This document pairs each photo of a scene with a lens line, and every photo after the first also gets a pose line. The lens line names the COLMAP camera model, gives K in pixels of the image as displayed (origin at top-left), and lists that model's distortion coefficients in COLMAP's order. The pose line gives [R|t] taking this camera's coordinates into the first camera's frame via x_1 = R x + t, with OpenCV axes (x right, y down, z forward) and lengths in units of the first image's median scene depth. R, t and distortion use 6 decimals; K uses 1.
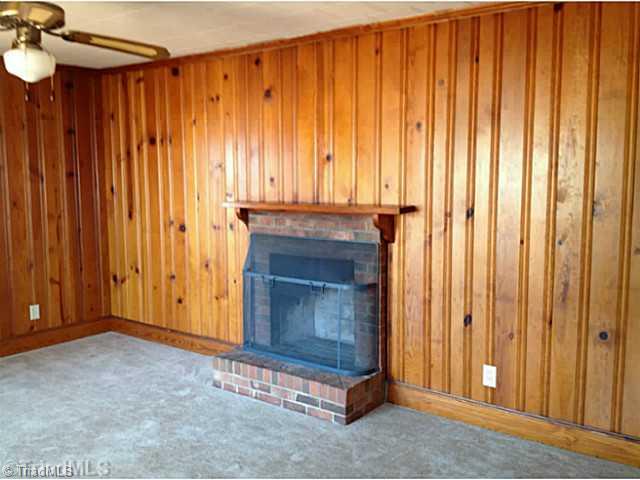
lens RADIAL K [[606.5, 0, 320.0], [0, 606.5, 240.0], [0, 0, 1]] dist [0.142711, -0.276528]
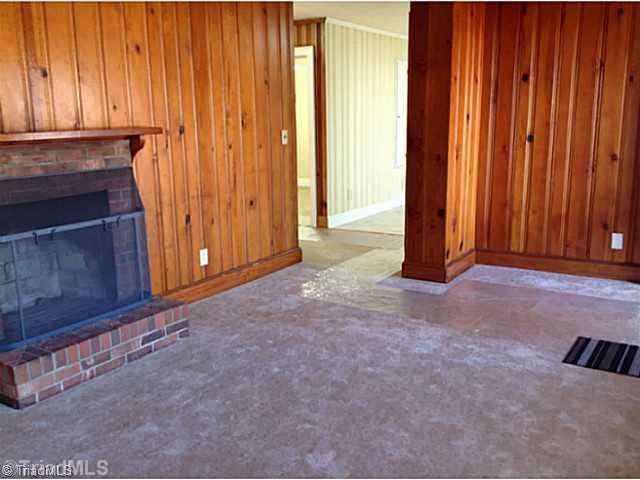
lens RADIAL K [[606.5, 0, 320.0], [0, 606.5, 240.0], [0, 0, 1]] dist [0.142711, -0.276528]
pose [[-0.088691, -0.200738, 0.975622, -0.905271], [0.118085, 0.970456, 0.210409, -0.051055], [-0.989035, 0.133867, -0.062366, 0.754754]]
